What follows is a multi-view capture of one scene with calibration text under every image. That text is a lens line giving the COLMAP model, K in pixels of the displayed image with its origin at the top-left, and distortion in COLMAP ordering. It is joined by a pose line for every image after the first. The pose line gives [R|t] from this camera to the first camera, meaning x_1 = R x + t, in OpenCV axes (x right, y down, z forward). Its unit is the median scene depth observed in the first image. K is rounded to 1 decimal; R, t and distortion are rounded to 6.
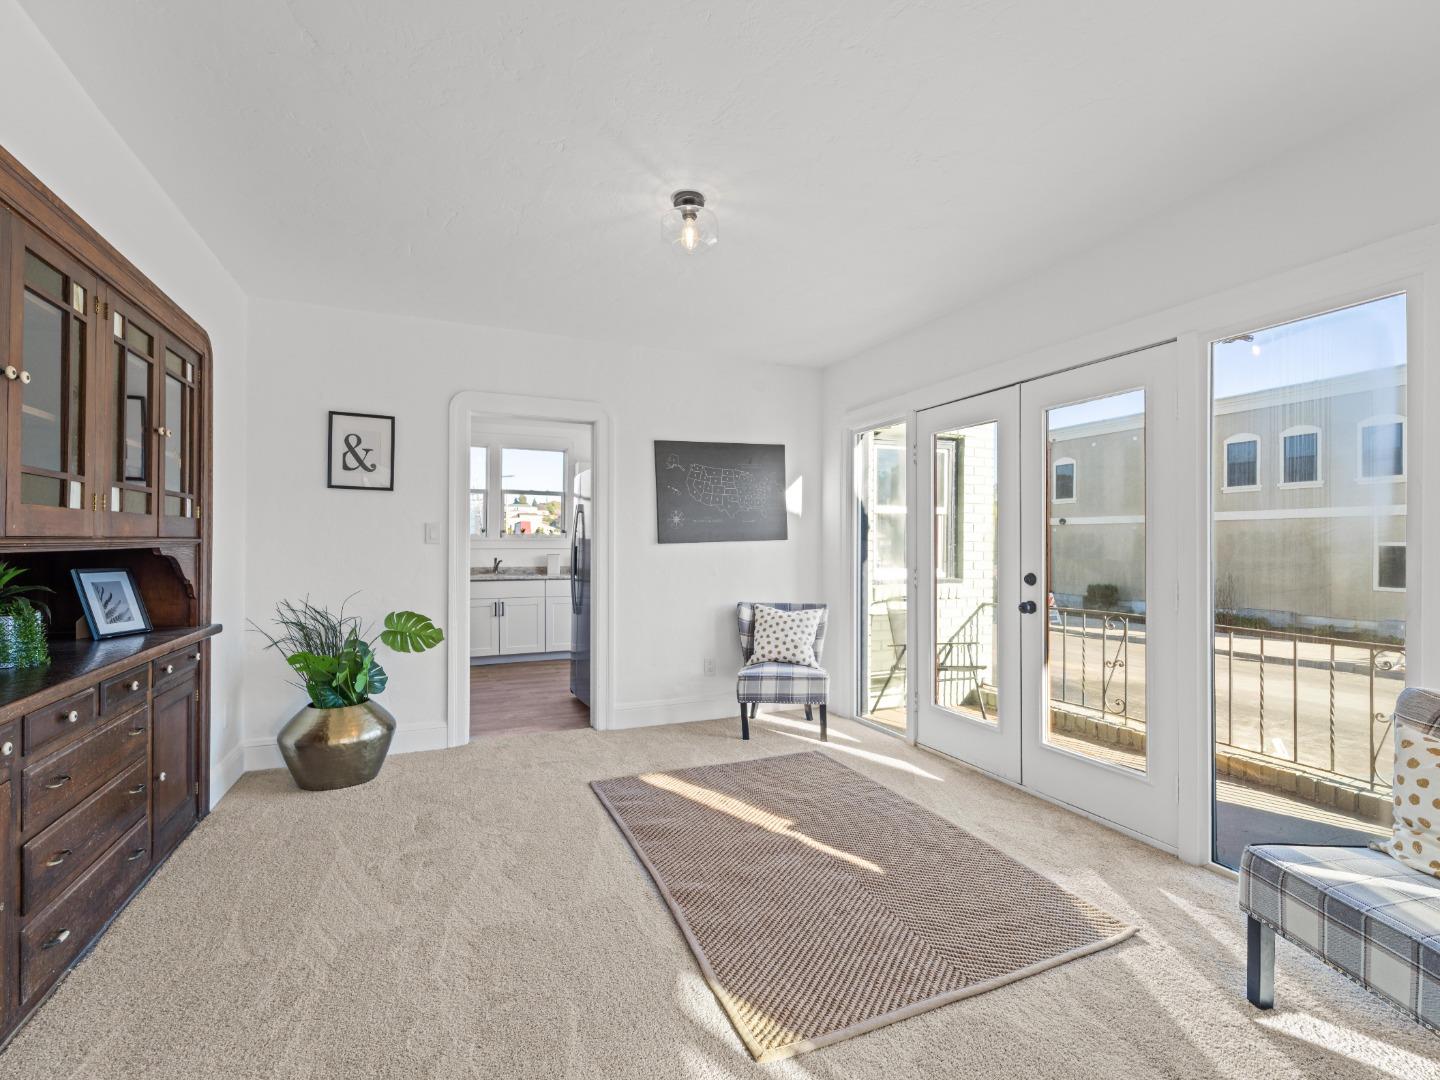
lens RADIAL K [[654.1, 0, 720.0], [0, 654.1, 540.0], [0, 0, 1]] dist [0.000638, -0.000100]
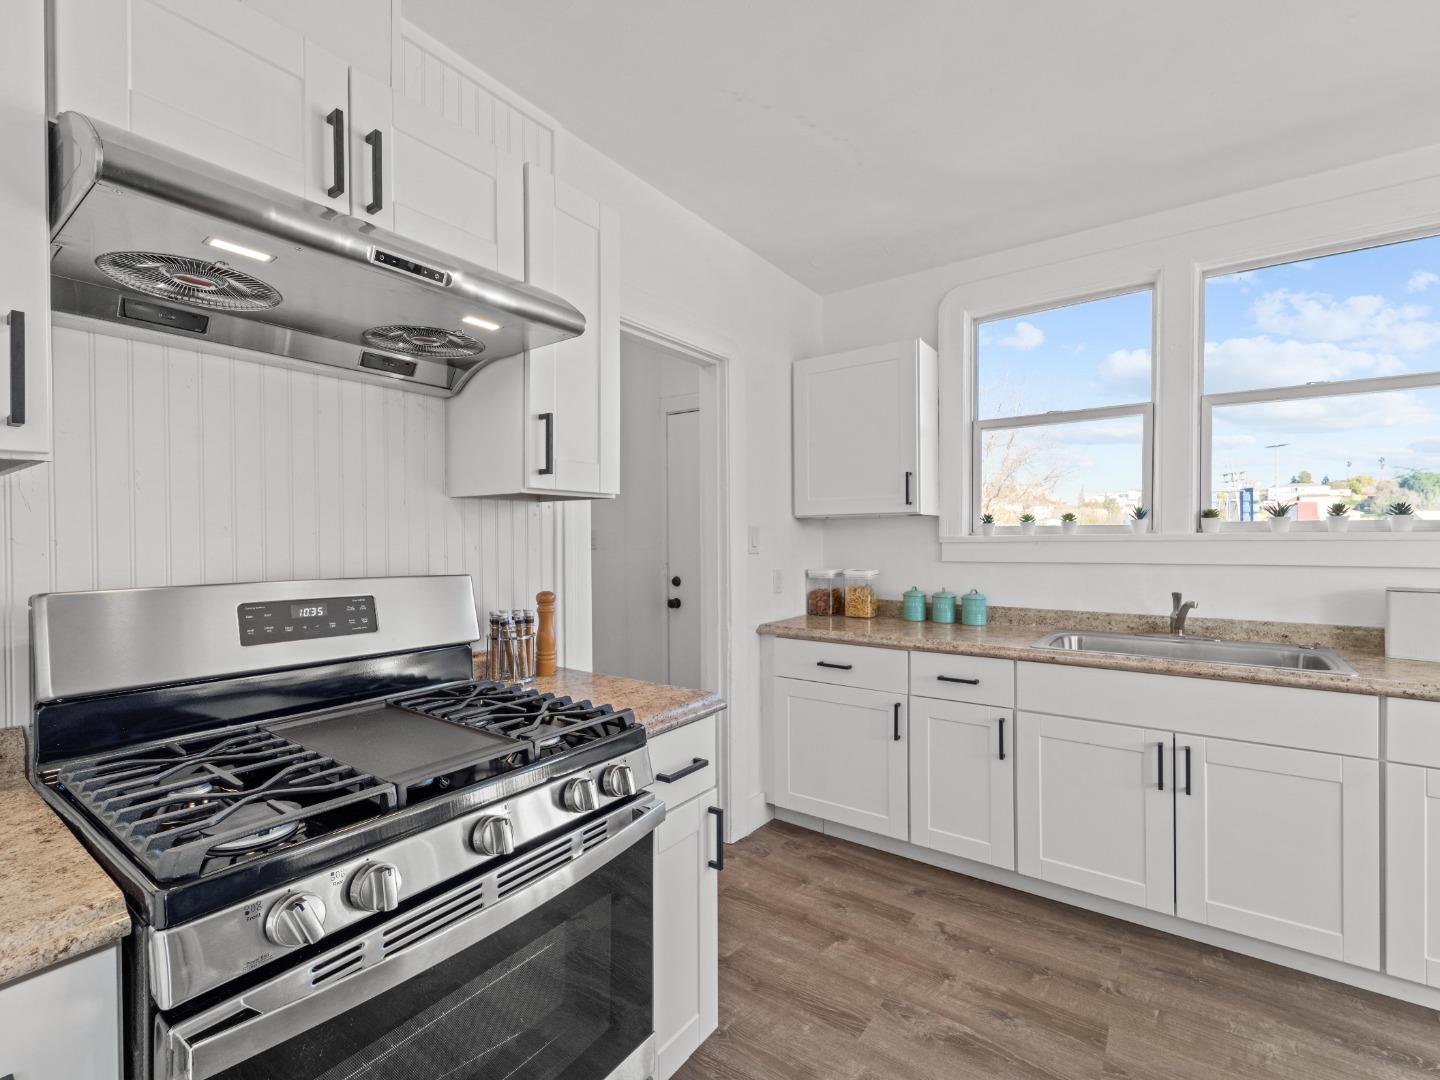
lens RADIAL K [[646.3, 0, 720.0], [0, 646.3, 540.0], [0, 0, 1]] dist [0.000285, -0.000158]
pose [[0.515331, -0.000354, -0.856991, -0.345014], [0.011531, 0.999912, 0.006521, -0.009578], [0.856914, -0.013242, 0.515290, 1.216060]]
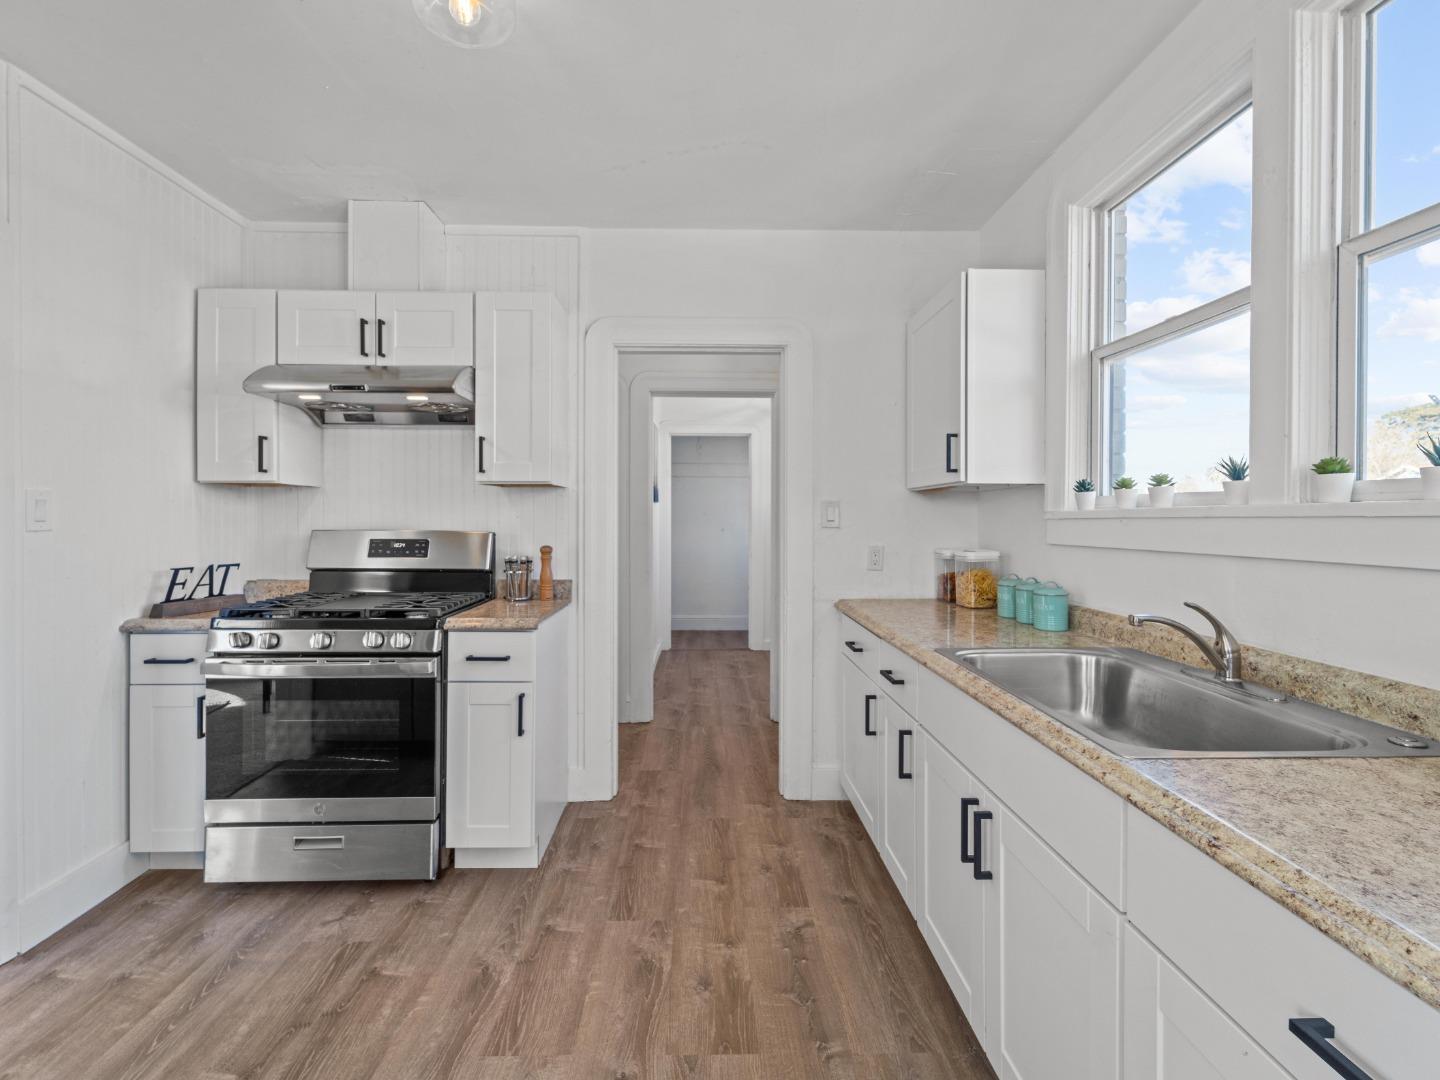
lens RADIAL K [[659.2, 0, 718.8], [0, 659.2, 517.9], [0, 0, 1]] dist [0.002390, 0.000289]
pose [[-0.373712, -0.001750, -0.927543, -0.240482], [0.004076, 0.999985, -0.003529, -0.001465], [0.927536, -0.005100, -0.373700, 1.641498]]
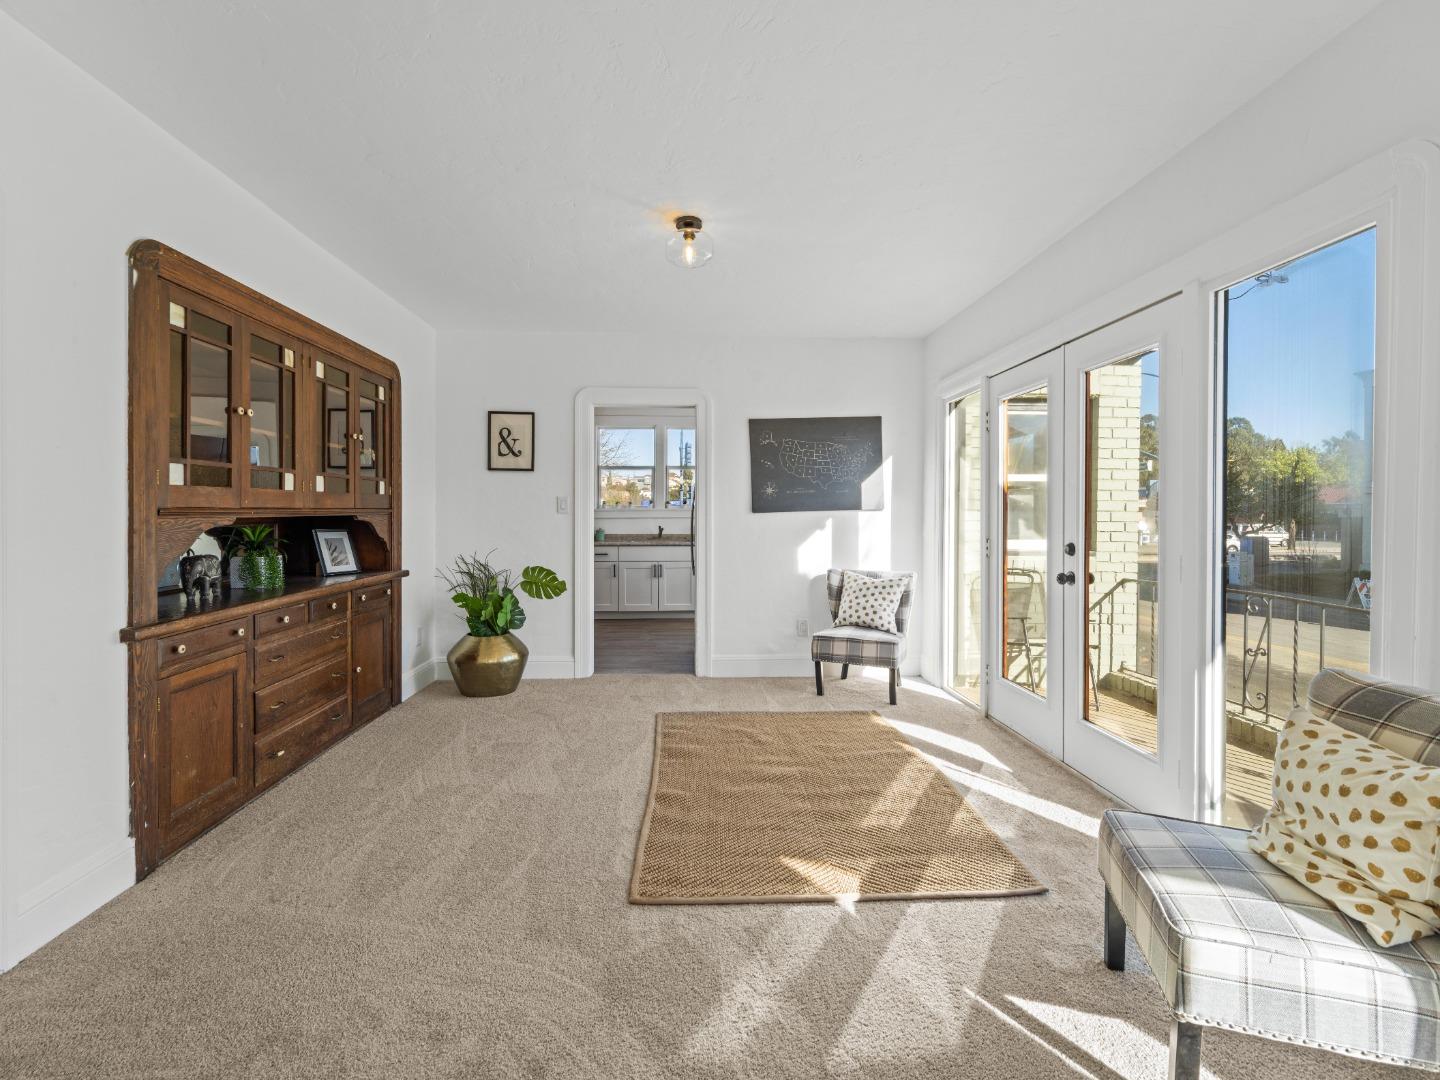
lens RADIAL K [[659.2, 0, 718.8], [0, 659.2, 517.9], [0, 0, 1]] dist [0.002390, 0.000289]
pose [[0.938190, 0.002499, -0.346111, 0.293701], [0.001457, 0.999937, 0.011168, 0.001671], [0.346117, -0.010982, 0.938127, -0.078333]]
